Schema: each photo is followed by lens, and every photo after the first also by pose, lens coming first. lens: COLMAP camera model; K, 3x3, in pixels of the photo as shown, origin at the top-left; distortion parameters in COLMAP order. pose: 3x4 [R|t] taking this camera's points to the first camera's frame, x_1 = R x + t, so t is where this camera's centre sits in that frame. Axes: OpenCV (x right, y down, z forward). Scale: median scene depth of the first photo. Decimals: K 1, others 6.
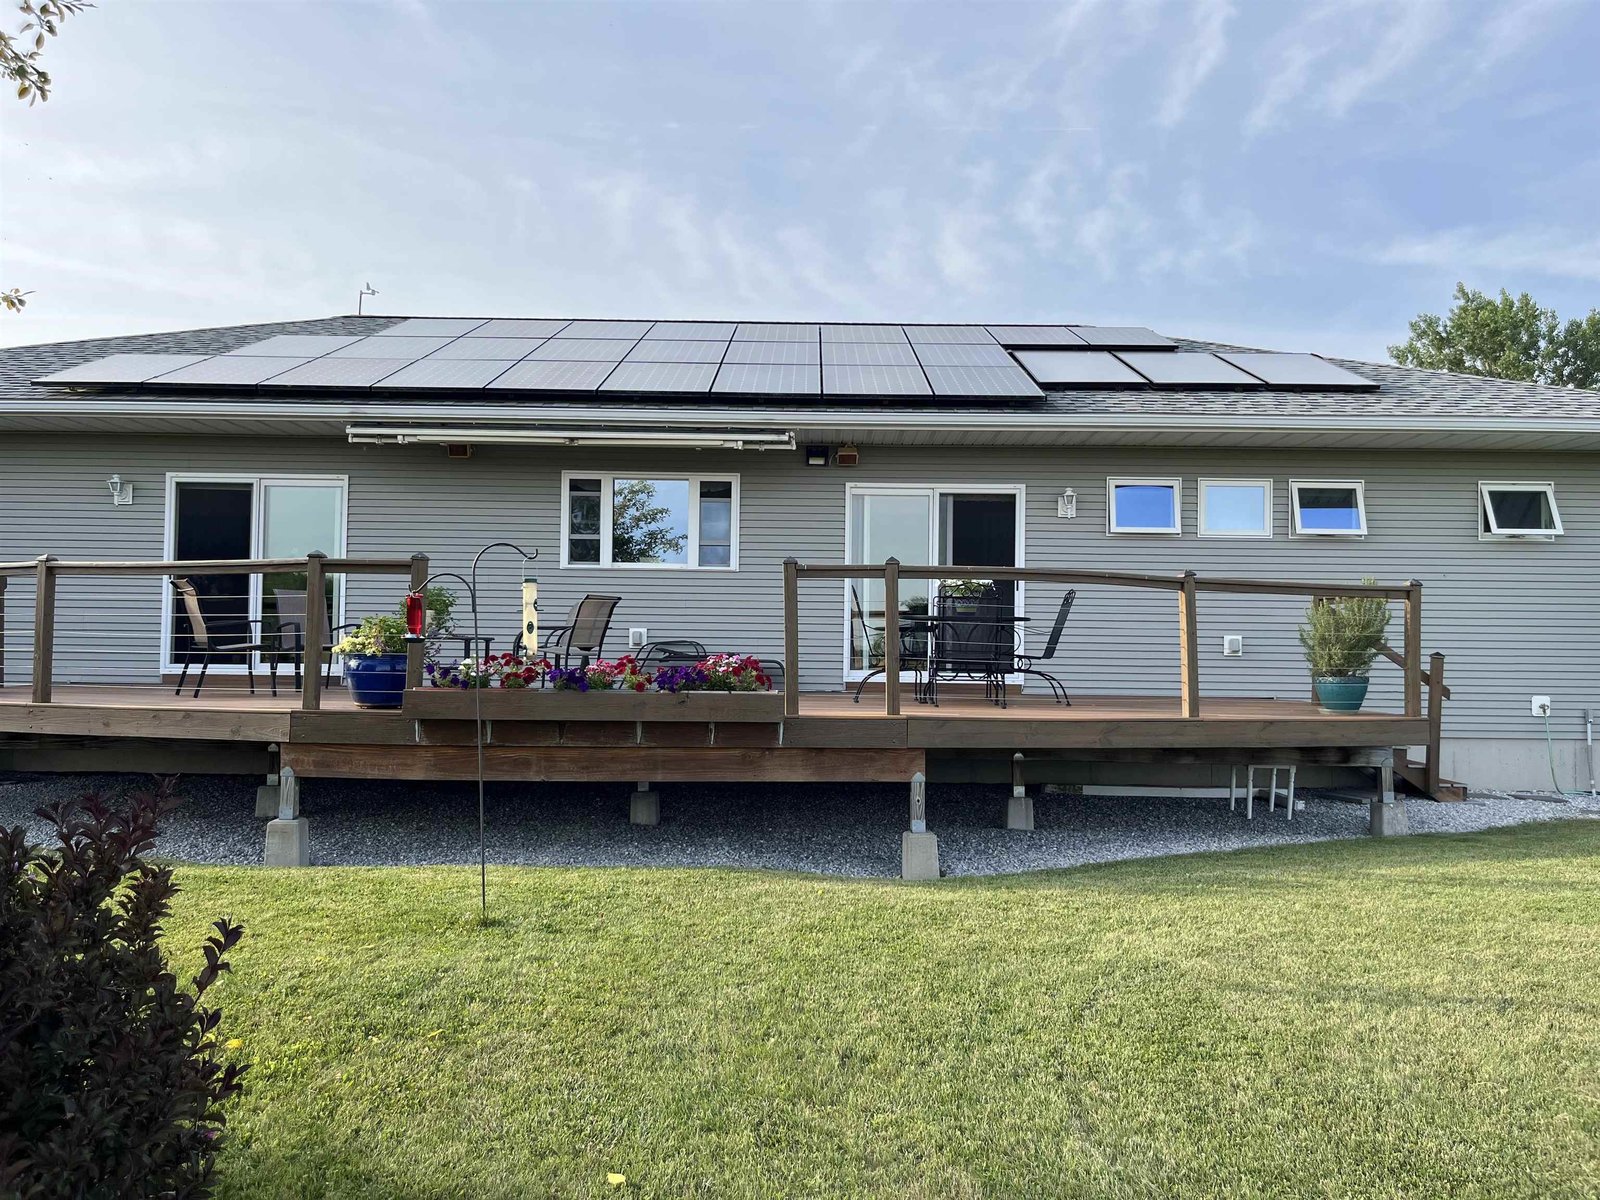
lens RADIAL K [[1216.1, 0, 802.2], [0, 1216.1, 599.2], [0, 0, 1]] dist [0.011784, -0.005333]
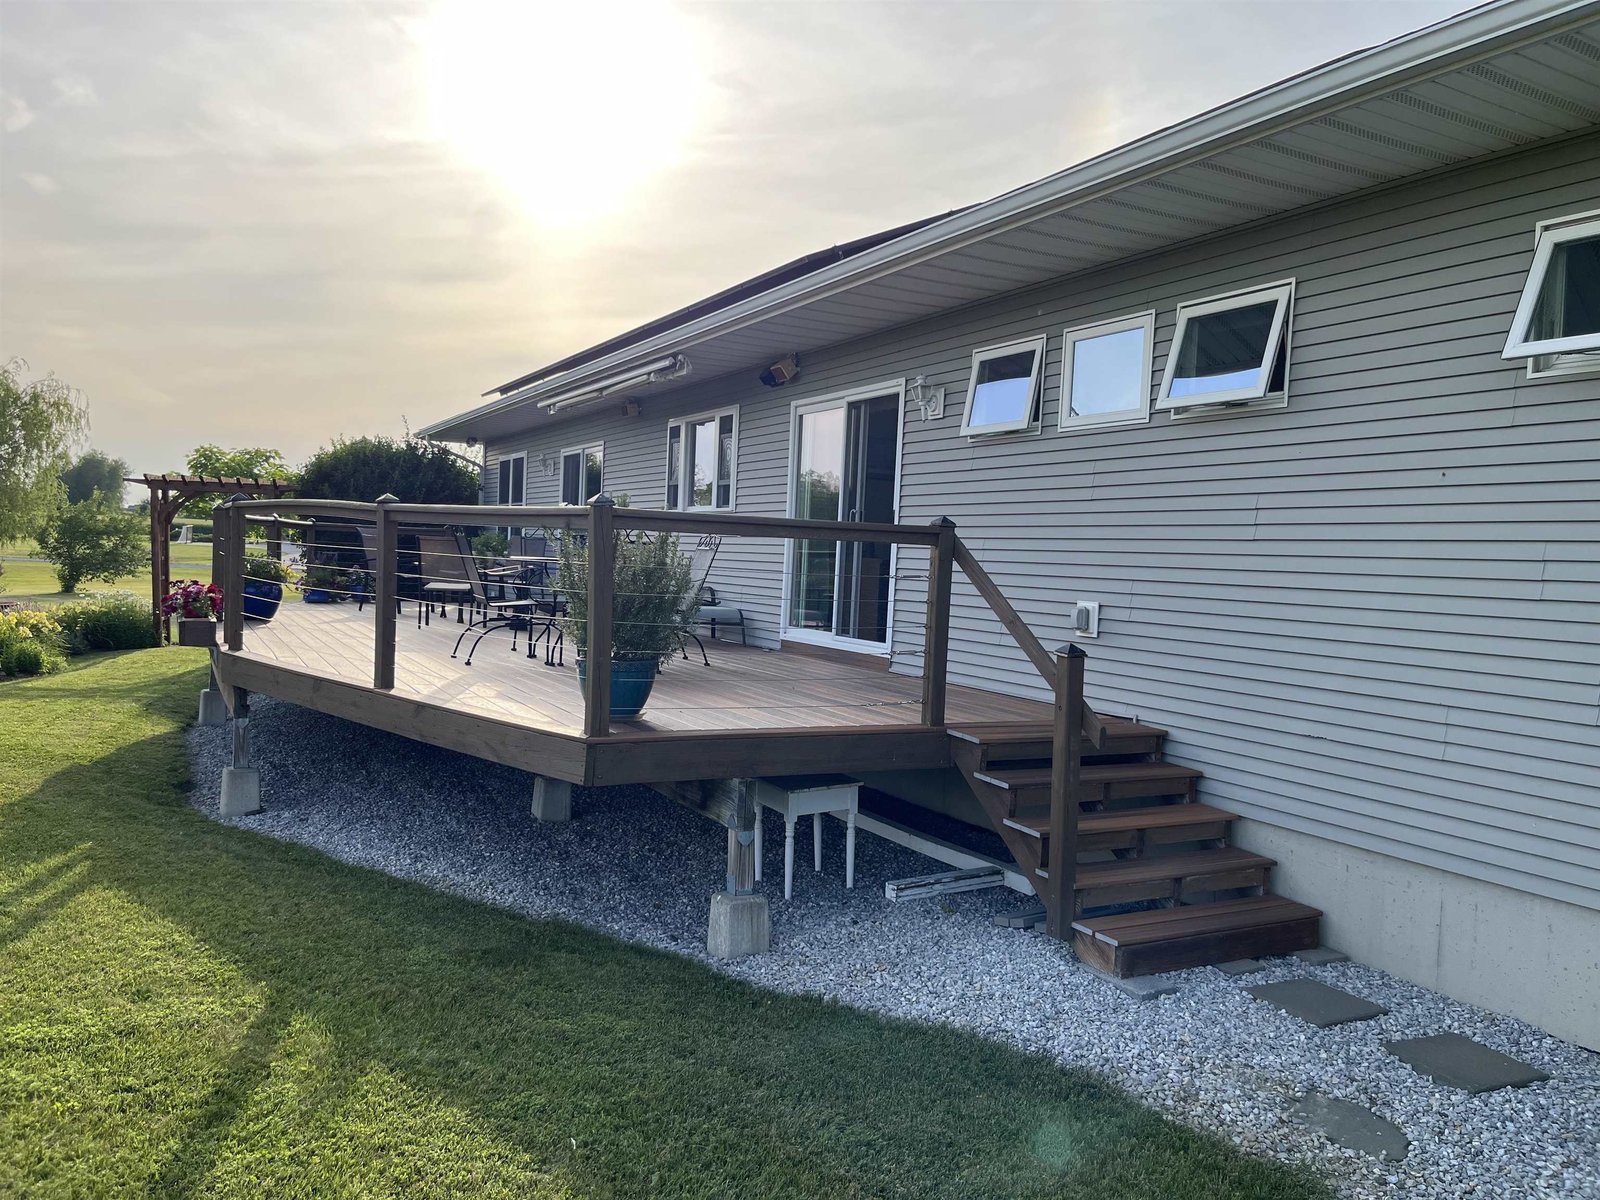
lens RADIAL K [[1216.1, 0, 802.4], [0, 1216.1, 602.9], [0, 0, 1]] dist [0.011784, -0.005333]
pose [[0.471388, 0.038869, -0.881069, 0.785732], [-0.009605, 0.999195, 0.038941, 0.009646], [0.881874, -0.009893, 0.471382, 0.614253]]
